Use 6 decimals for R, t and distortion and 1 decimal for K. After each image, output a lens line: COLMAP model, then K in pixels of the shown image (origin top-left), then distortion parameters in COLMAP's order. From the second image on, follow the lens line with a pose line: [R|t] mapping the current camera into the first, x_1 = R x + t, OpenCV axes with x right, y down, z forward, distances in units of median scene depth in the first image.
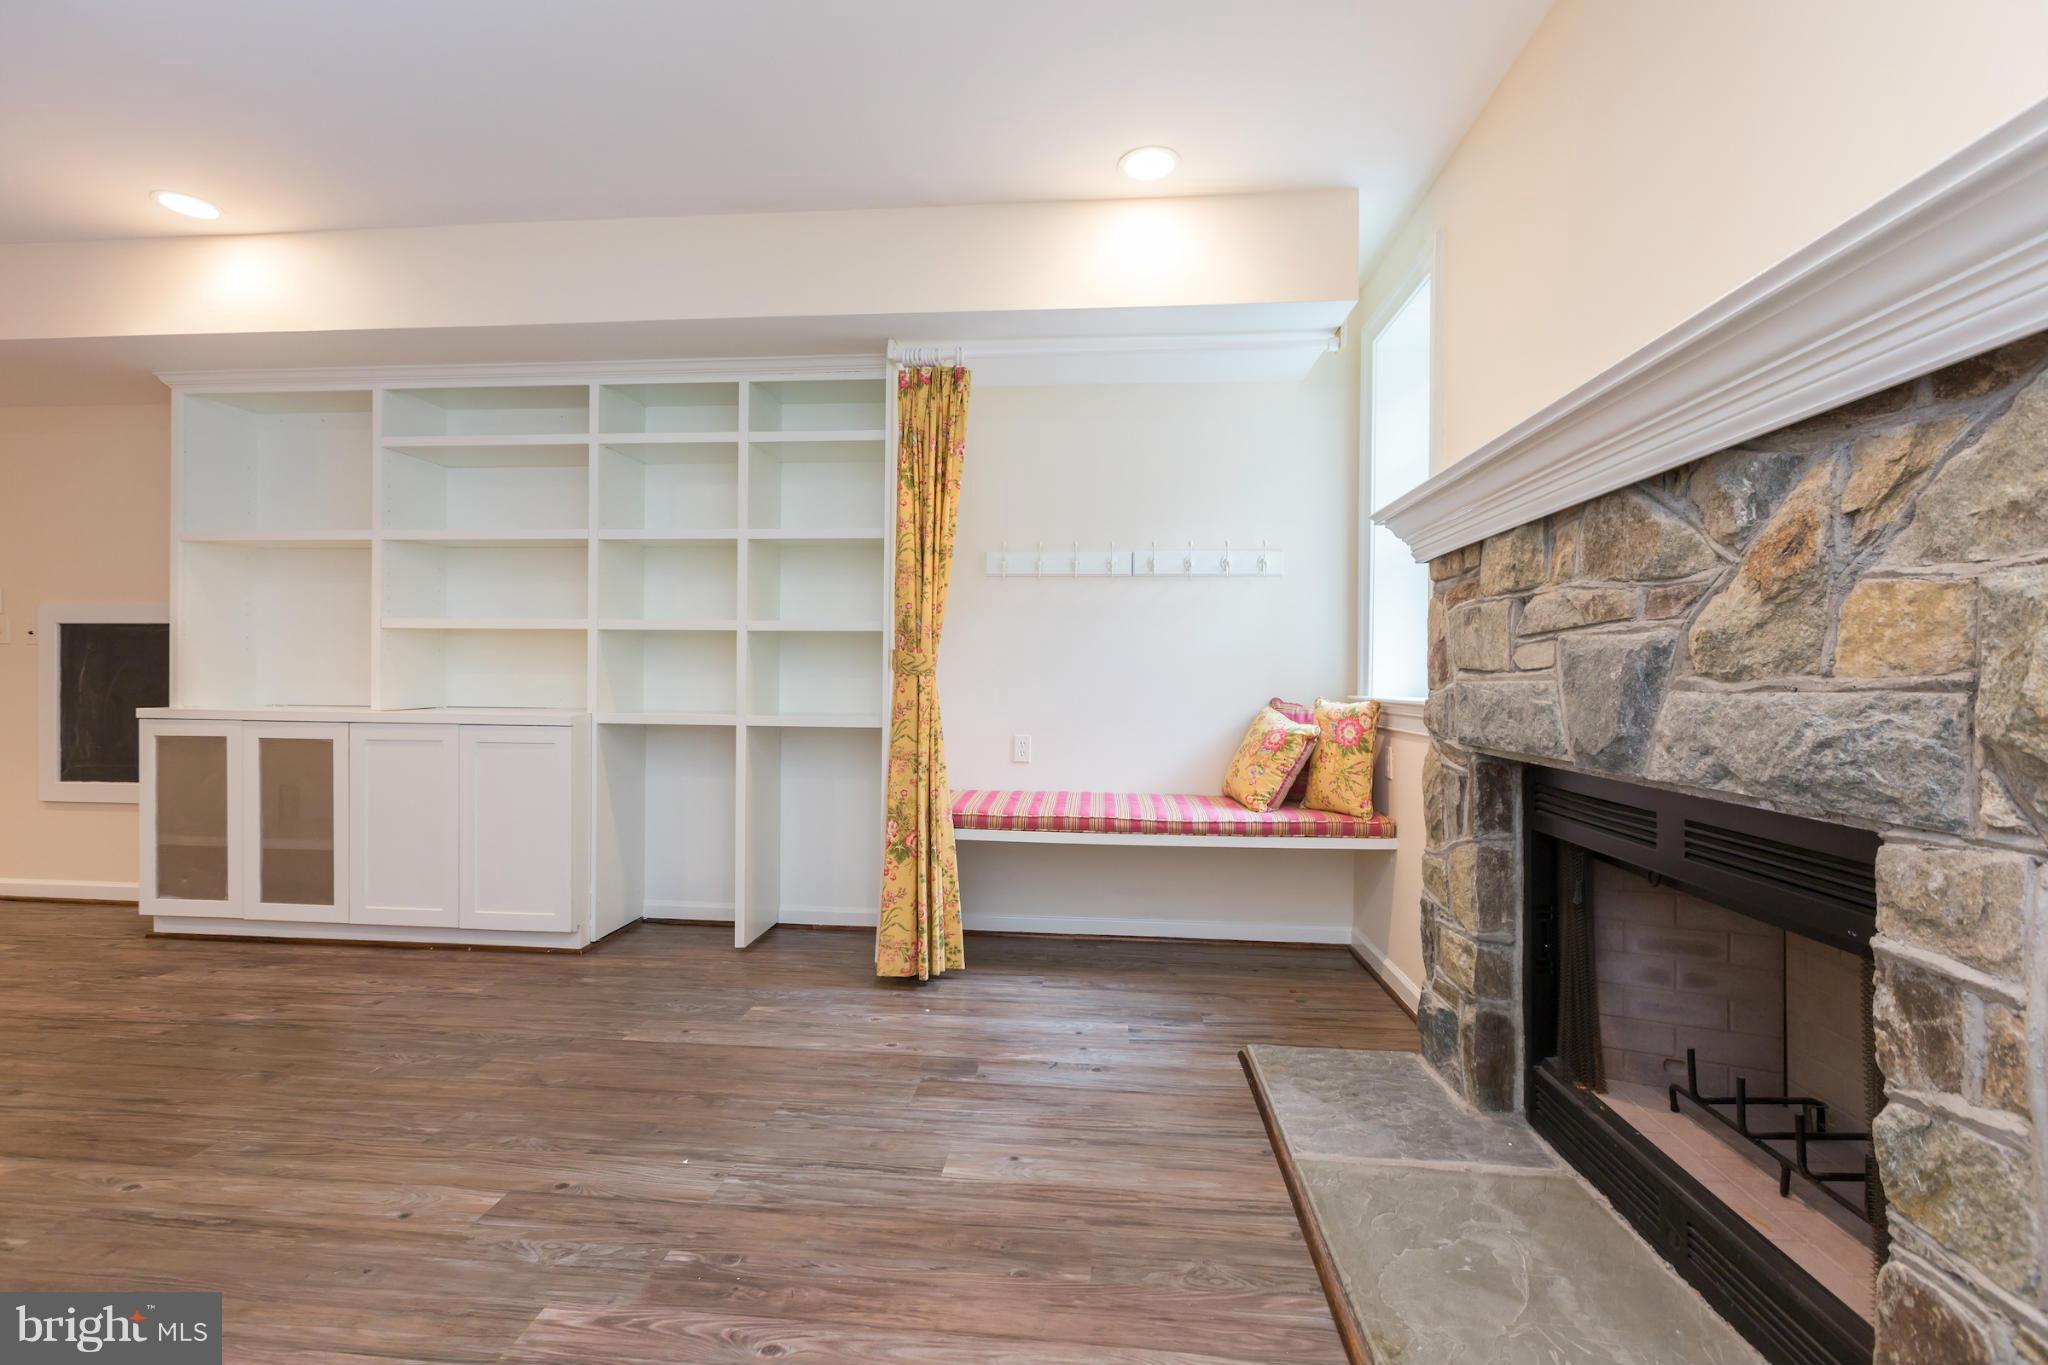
lens RADIAL K [[886.7, 0, 1020.7], [0, 886.7, 679.6], [0, 0, 1]] dist [-0.001464, -0.000141]
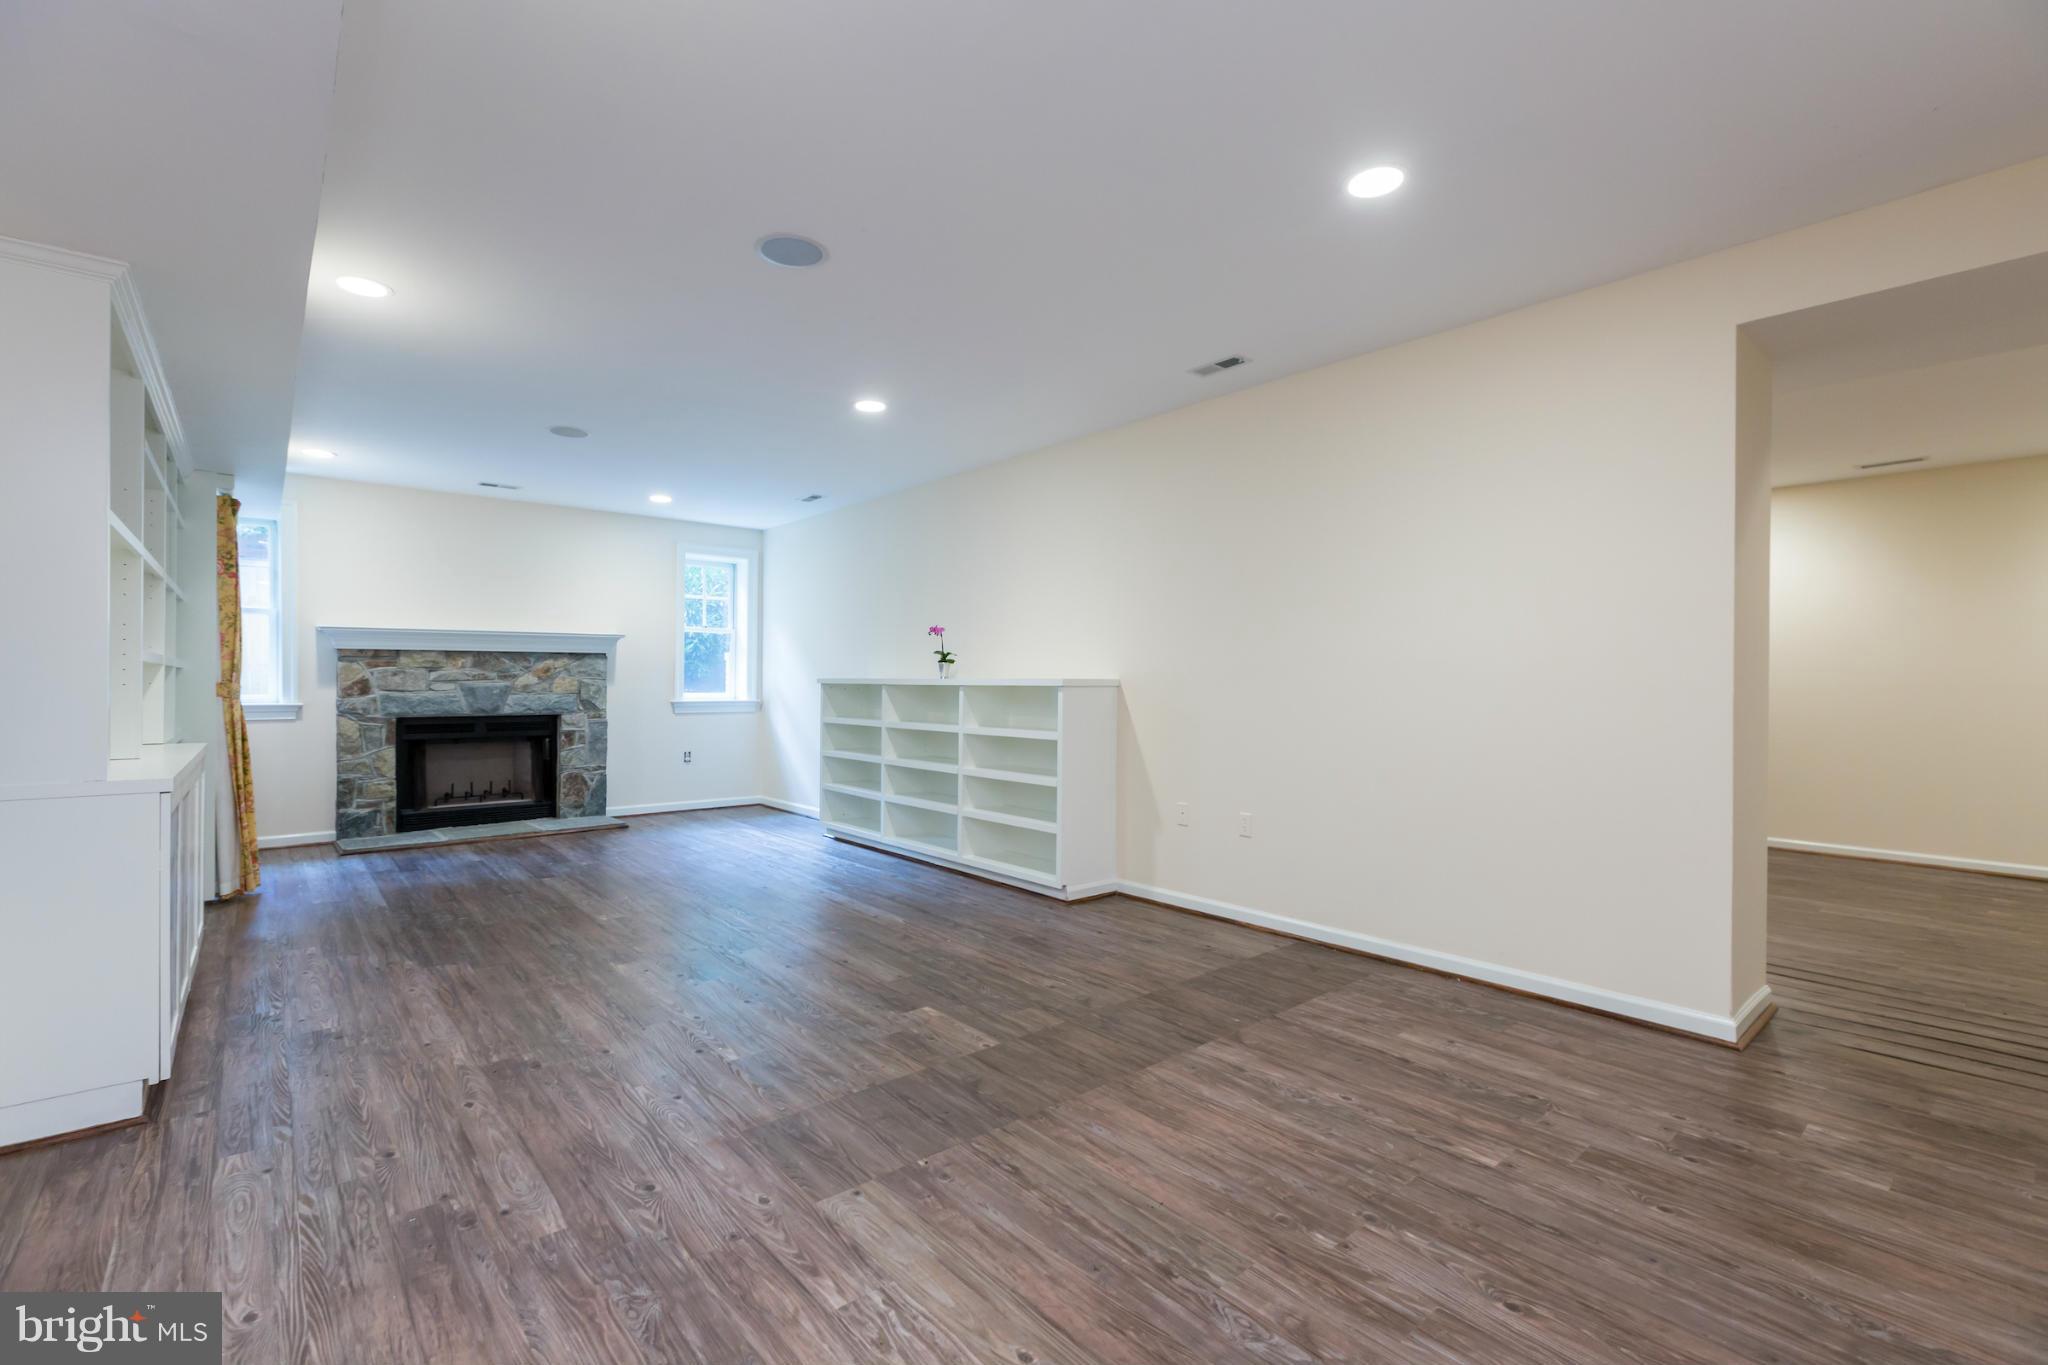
lens RADIAL K [[886.7, 0, 1022.0], [0, 886.7, 680.3], [0, 0, 1]] dist [-0.001464, -0.000141]
pose [[-0.721215, -0.005723, 0.692688, -5.144517], [-0.003366, 0.999983, 0.004758, -0.112568], [-0.692703, 0.001100, -0.721222, 2.768525]]
